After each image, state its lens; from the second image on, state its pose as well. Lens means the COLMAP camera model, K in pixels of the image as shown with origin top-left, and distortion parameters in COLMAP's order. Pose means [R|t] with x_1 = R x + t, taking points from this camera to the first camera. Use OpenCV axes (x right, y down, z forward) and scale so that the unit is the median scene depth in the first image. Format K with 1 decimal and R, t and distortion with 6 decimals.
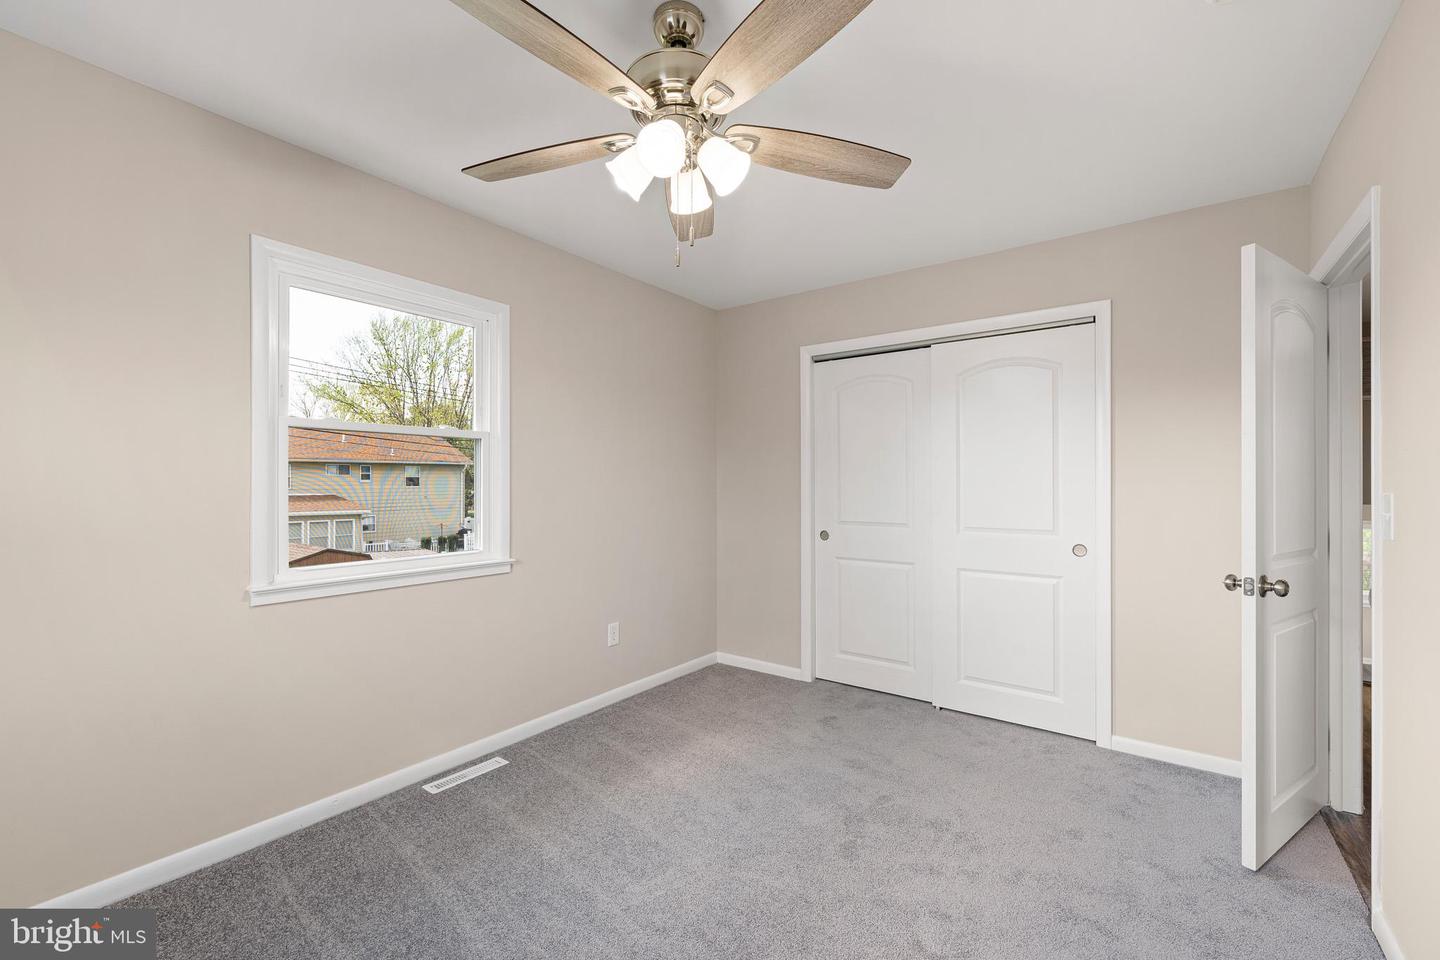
lens RADIAL K [[566.7, 0, 720.0], [0, 566.7, 480.0], [0, 0, 1]] dist [-0.001045, -0.000066]
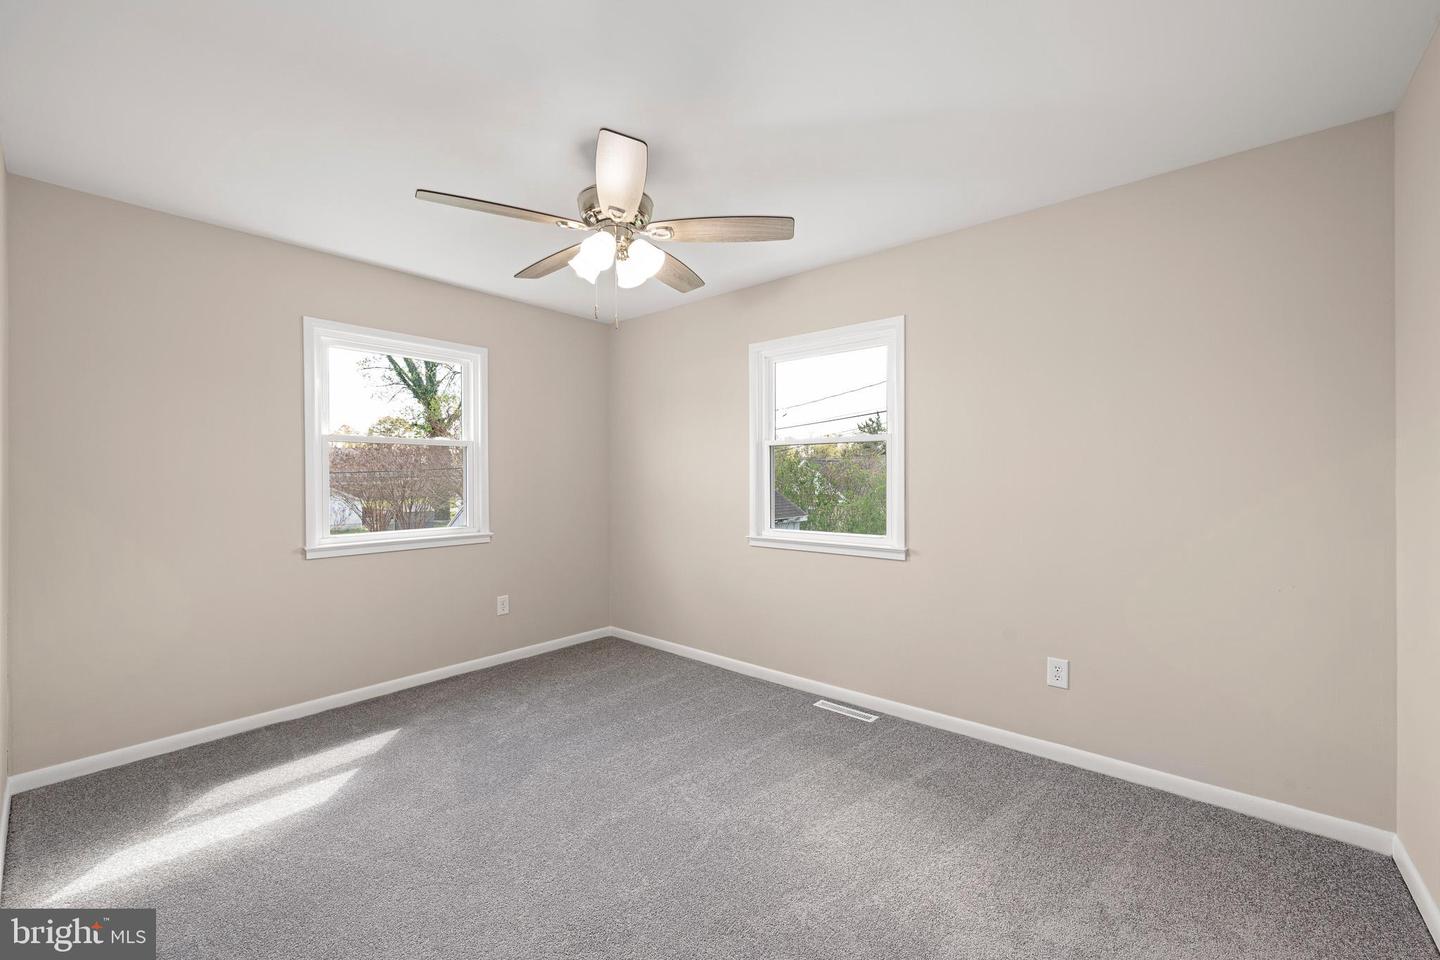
lens RADIAL K [[566.7, 0, 720.0], [0, 566.7, 480.0], [0, 0, 1]] dist [-0.001045, -0.000066]
pose [[-0.043861, 0.001072, -0.999037, 0.791384], [0.012501, 0.999922, 0.000524, 0.004418], [0.998959, -0.012465, -0.043871, 0.758755]]
